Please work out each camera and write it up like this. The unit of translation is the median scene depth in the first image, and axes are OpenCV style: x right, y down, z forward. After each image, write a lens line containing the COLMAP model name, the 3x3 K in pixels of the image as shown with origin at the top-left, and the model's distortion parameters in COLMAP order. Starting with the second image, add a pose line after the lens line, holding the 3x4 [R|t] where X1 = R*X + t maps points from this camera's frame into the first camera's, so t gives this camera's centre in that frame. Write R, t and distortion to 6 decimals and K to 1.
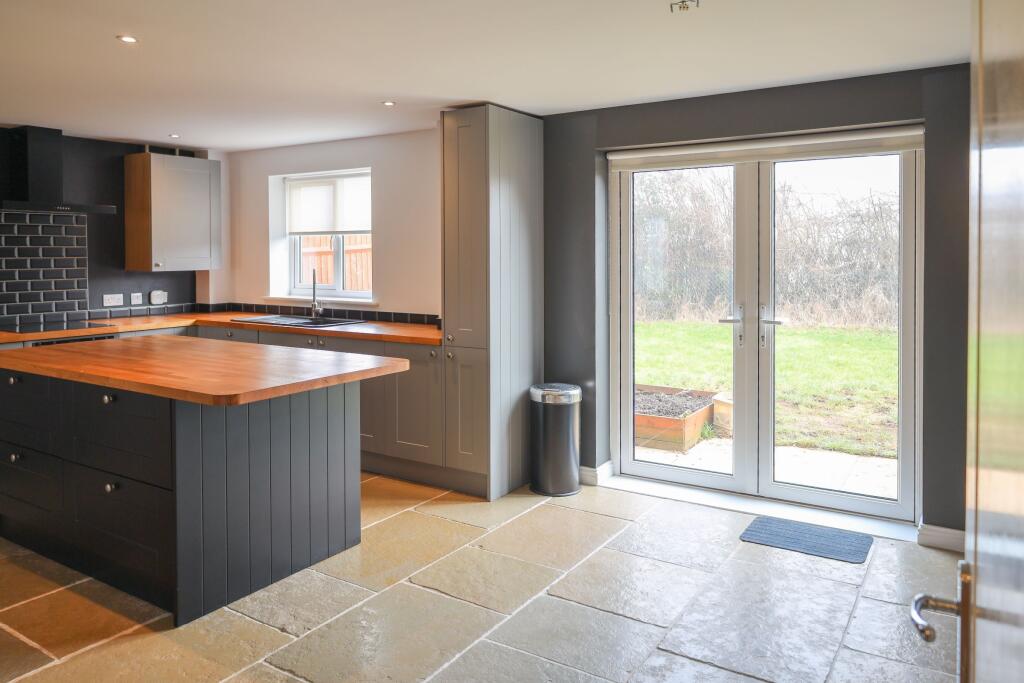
lens RADIAL K [[723.9, 0, 525.1], [0, 723.9, 267.9], [0, 0, 1]] dist [0.003930, 0.003084]
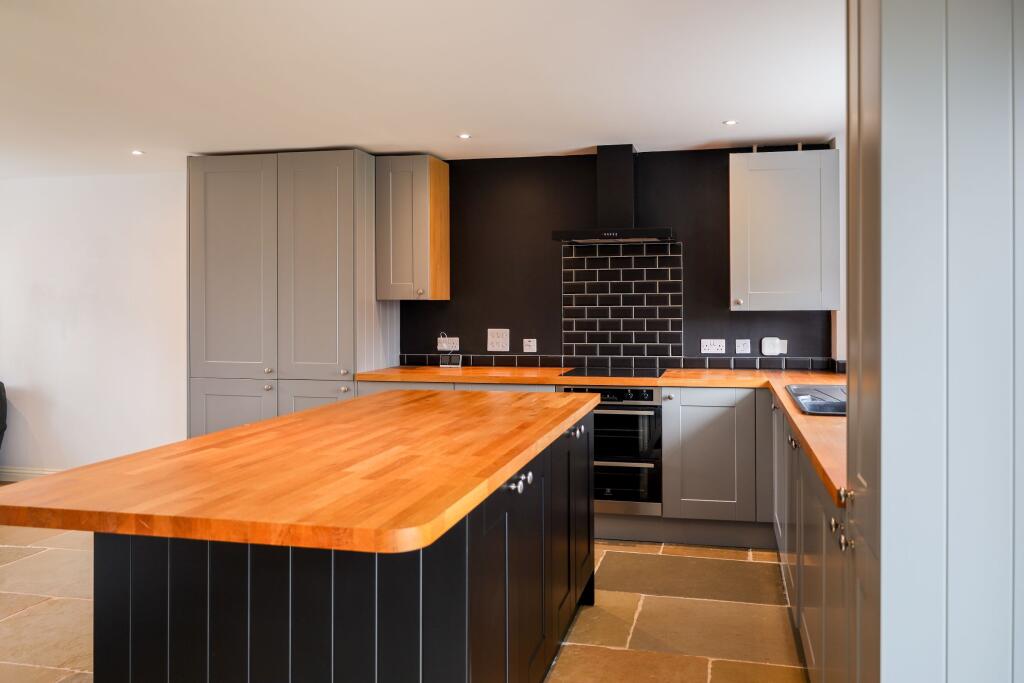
lens RADIAL K [[738.0, 0, 578.4], [0, 738.0, 311.8], [0, 0, 1]] dist [-0.009301, -0.002598]
pose [[0.359354, 0.008356, -0.933164, 0.139979], [-0.016525, 0.999860, 0.002590, 0.006572], [0.933055, 0.014490, 0.359441, 0.561015]]
